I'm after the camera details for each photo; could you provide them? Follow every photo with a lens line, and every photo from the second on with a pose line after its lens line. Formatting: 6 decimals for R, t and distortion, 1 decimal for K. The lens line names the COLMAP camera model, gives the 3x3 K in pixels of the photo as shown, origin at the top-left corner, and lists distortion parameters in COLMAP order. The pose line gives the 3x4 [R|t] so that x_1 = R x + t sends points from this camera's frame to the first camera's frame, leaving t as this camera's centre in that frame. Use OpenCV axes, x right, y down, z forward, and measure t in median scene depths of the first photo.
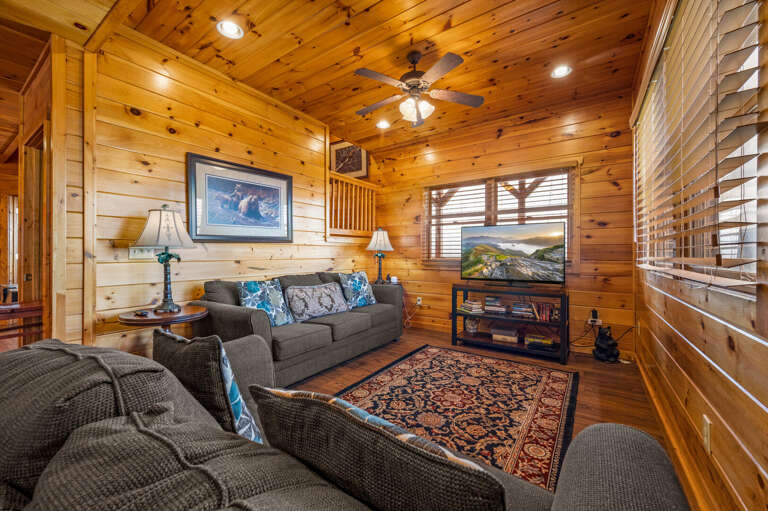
lens RADIAL K [[304.3, 0, 385.3], [0, 304.3, 253.7], [0, 0, 1]] dist [-0.001396, -0.000100]
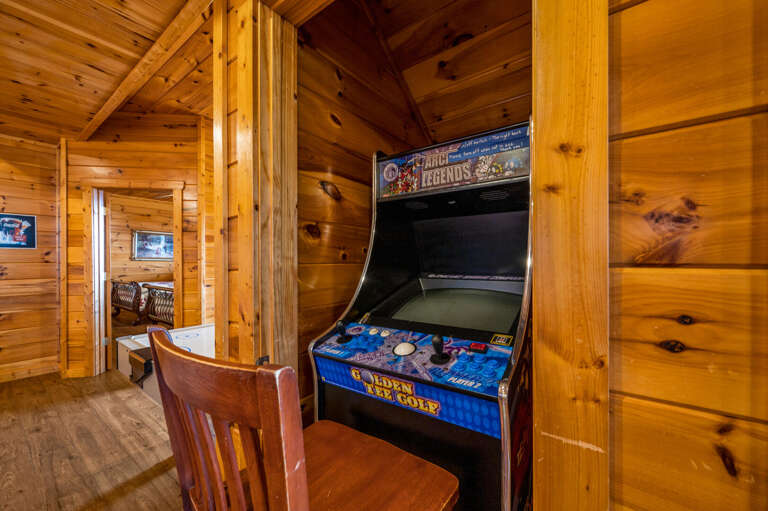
lens RADIAL K [[304.3, 0, 383.4], [0, 304.3, 261.6], [0, 0, 1]] dist [-0.001396, -0.000100]
pose [[0.998362, -0.004850, -0.057014, -0.547970], [0.005153, 0.999973, 0.005176, -0.025329], [0.056987, -0.005461, 0.998360, 0.351336]]
